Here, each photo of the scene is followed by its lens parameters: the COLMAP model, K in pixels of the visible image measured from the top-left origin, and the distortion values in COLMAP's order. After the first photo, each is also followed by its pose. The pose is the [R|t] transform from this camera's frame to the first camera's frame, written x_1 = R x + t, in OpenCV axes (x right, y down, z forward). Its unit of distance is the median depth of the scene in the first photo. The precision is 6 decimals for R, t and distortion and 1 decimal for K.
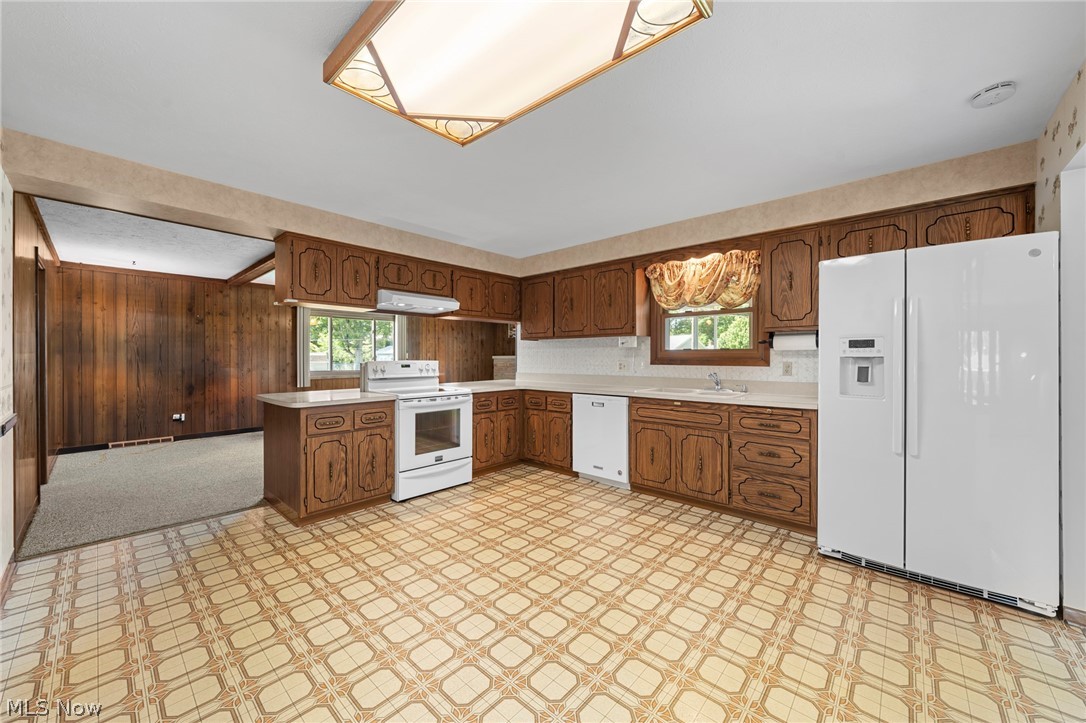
lens RADIAL K [[409.7, 0, 542.4], [0, 409.7, 356.9], [0, 0, 1]] dist [-0.002897, 0.001597]
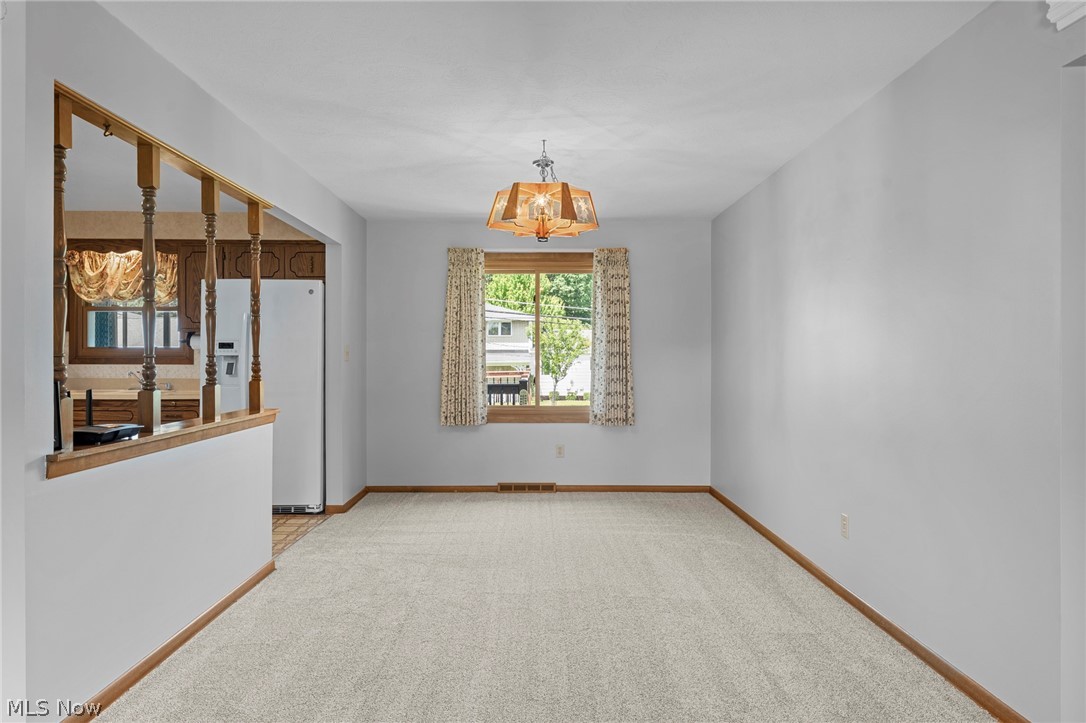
lens RADIAL K [[737.8, 0, 549.3], [0, 737.8, 355.6], [0, 0, 1]] dist [0.003224, 0.000540]
pose [[0.740287, 0.000651, 0.672291, -0.038460], [-0.001772, 0.999998, 0.000983, -0.002327], [-0.672289, -0.001919, 0.740286, -0.952007]]
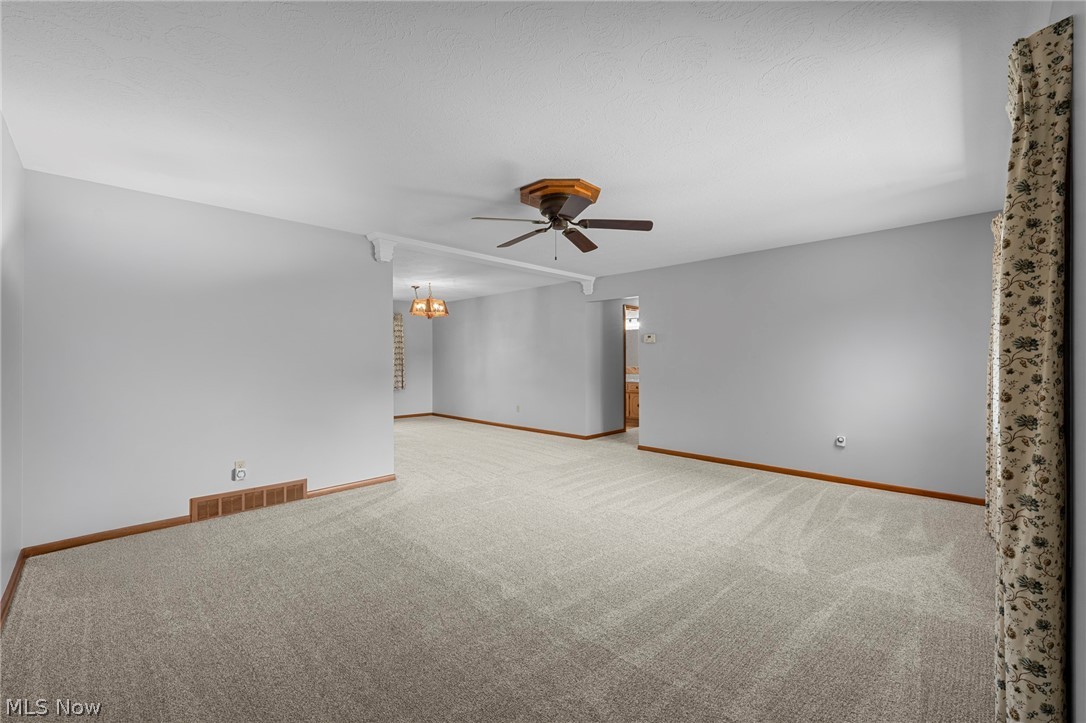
lens RADIAL K [[447.5, 0, 544.6], [0, 447.5, 361.7], [0, 0, 1]] dist [0.008042, -0.001118]
pose [[0.043397, -0.004669, 0.999047, -1.188159], [0.007957, 0.999959, 0.004328, 0.006899], [-0.999026, 0.007762, 0.043432, -0.676028]]
